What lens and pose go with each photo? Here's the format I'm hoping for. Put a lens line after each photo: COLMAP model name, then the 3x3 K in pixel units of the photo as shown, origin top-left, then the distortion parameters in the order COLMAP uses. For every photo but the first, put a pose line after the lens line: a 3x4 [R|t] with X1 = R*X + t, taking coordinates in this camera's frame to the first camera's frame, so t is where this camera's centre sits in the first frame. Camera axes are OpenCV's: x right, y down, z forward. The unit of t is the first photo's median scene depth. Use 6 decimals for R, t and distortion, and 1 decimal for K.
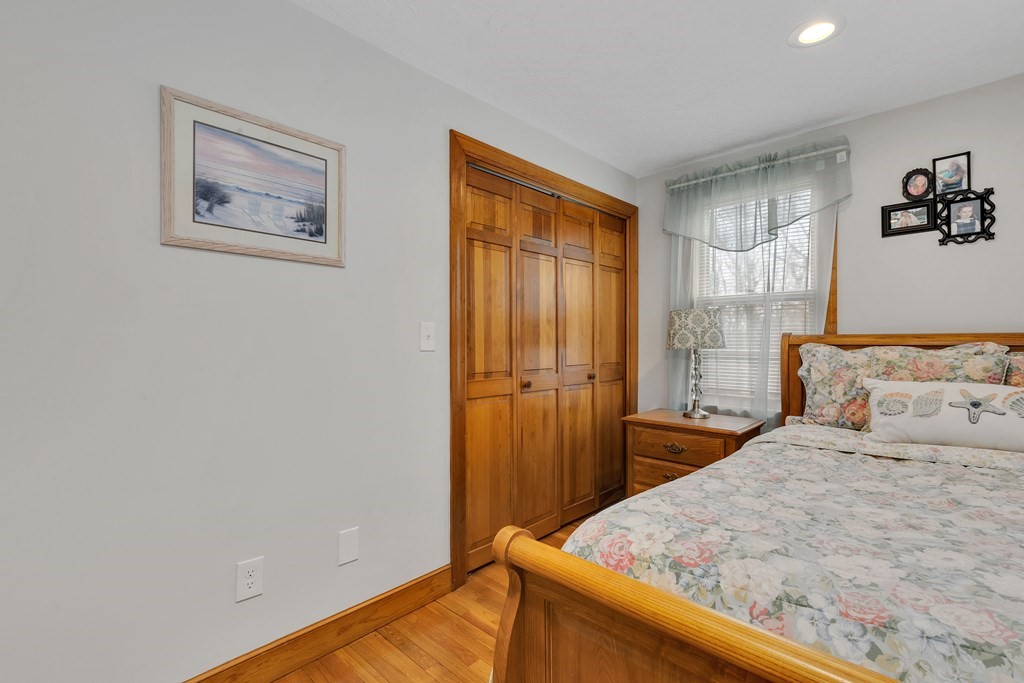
lens RADIAL K [[467.2, 0, 512.0], [0, 467.2, 341.5], [0, 0, 1]] dist [0.002264, -0.000101]
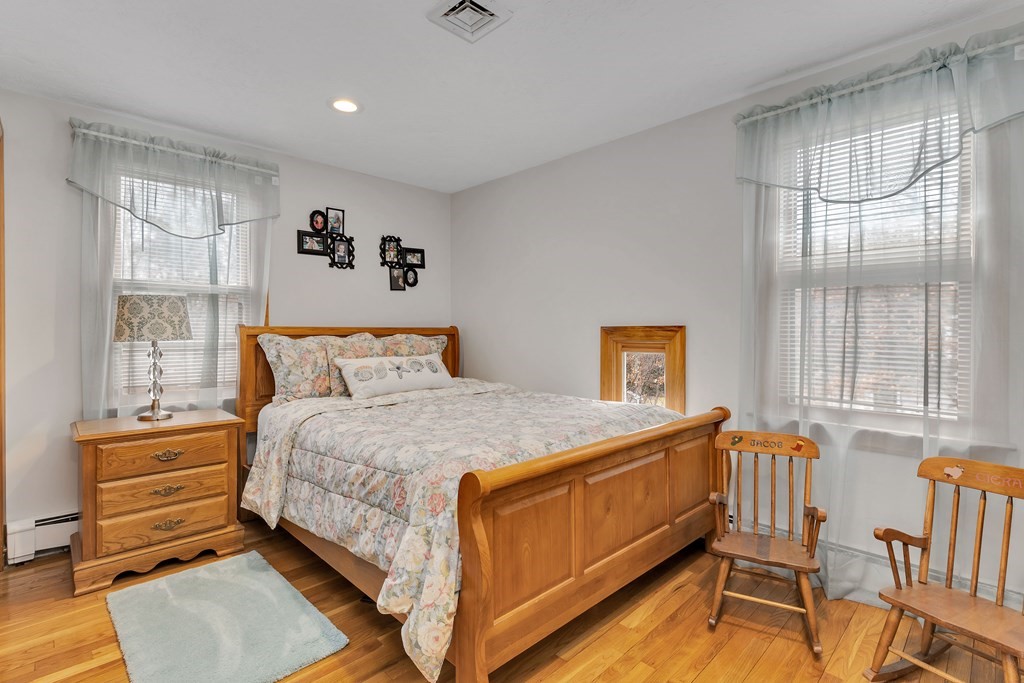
lens RADIAL K [[492.2, 0, 515.9], [0, 492.2, 335.0], [0, 0, 1]] dist [0.001684, -0.000021]
pose [[0.024763, -0.003796, 0.999686, -0.621194], [0.000154, 0.999993, 0.003793, 0.002469], [-0.999693, 0.000060, 0.024763, 0.376073]]
